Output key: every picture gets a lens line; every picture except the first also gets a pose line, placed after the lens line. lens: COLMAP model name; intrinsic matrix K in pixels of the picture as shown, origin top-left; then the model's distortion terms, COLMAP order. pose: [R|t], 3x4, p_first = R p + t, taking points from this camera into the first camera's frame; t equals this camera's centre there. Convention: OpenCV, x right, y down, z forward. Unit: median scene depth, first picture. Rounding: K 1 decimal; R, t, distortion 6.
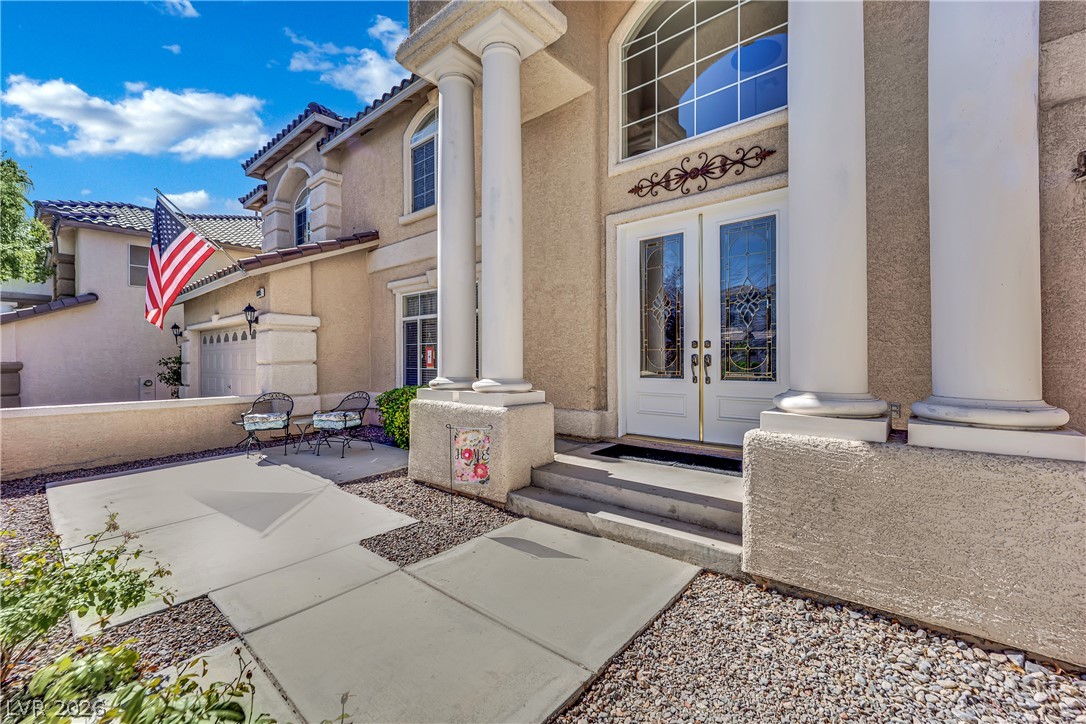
lens RADIAL K [[450.2, 0, 545.0], [0, 450.2, 359.1], [0, 0, 1]] dist [-0.015807, -0.000376]
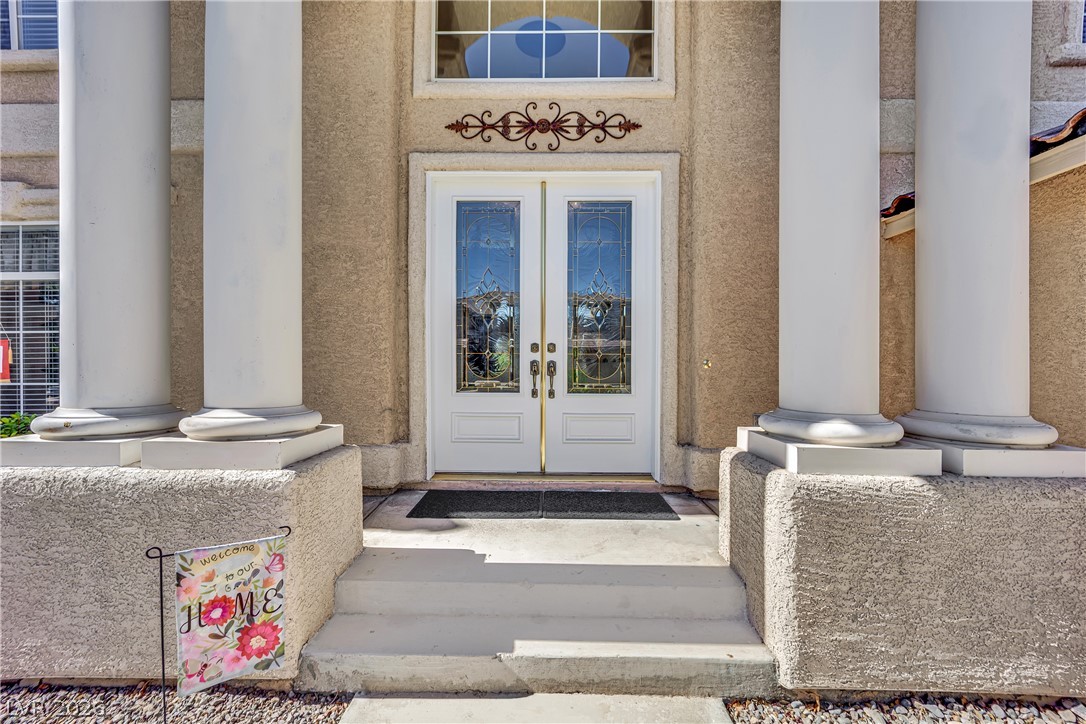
lens RADIAL K [[457.3, 0, 543.0], [0, 457.3, 362.0], [0, 0, 1]] dist [0.001844, 0.000452]
pose [[0.776185, 0.014127, 0.630347, -0.158722], [-0.012042, 0.999899, -0.007582, -0.002960], [-0.630391, -0.001706, 0.776276, 0.394114]]
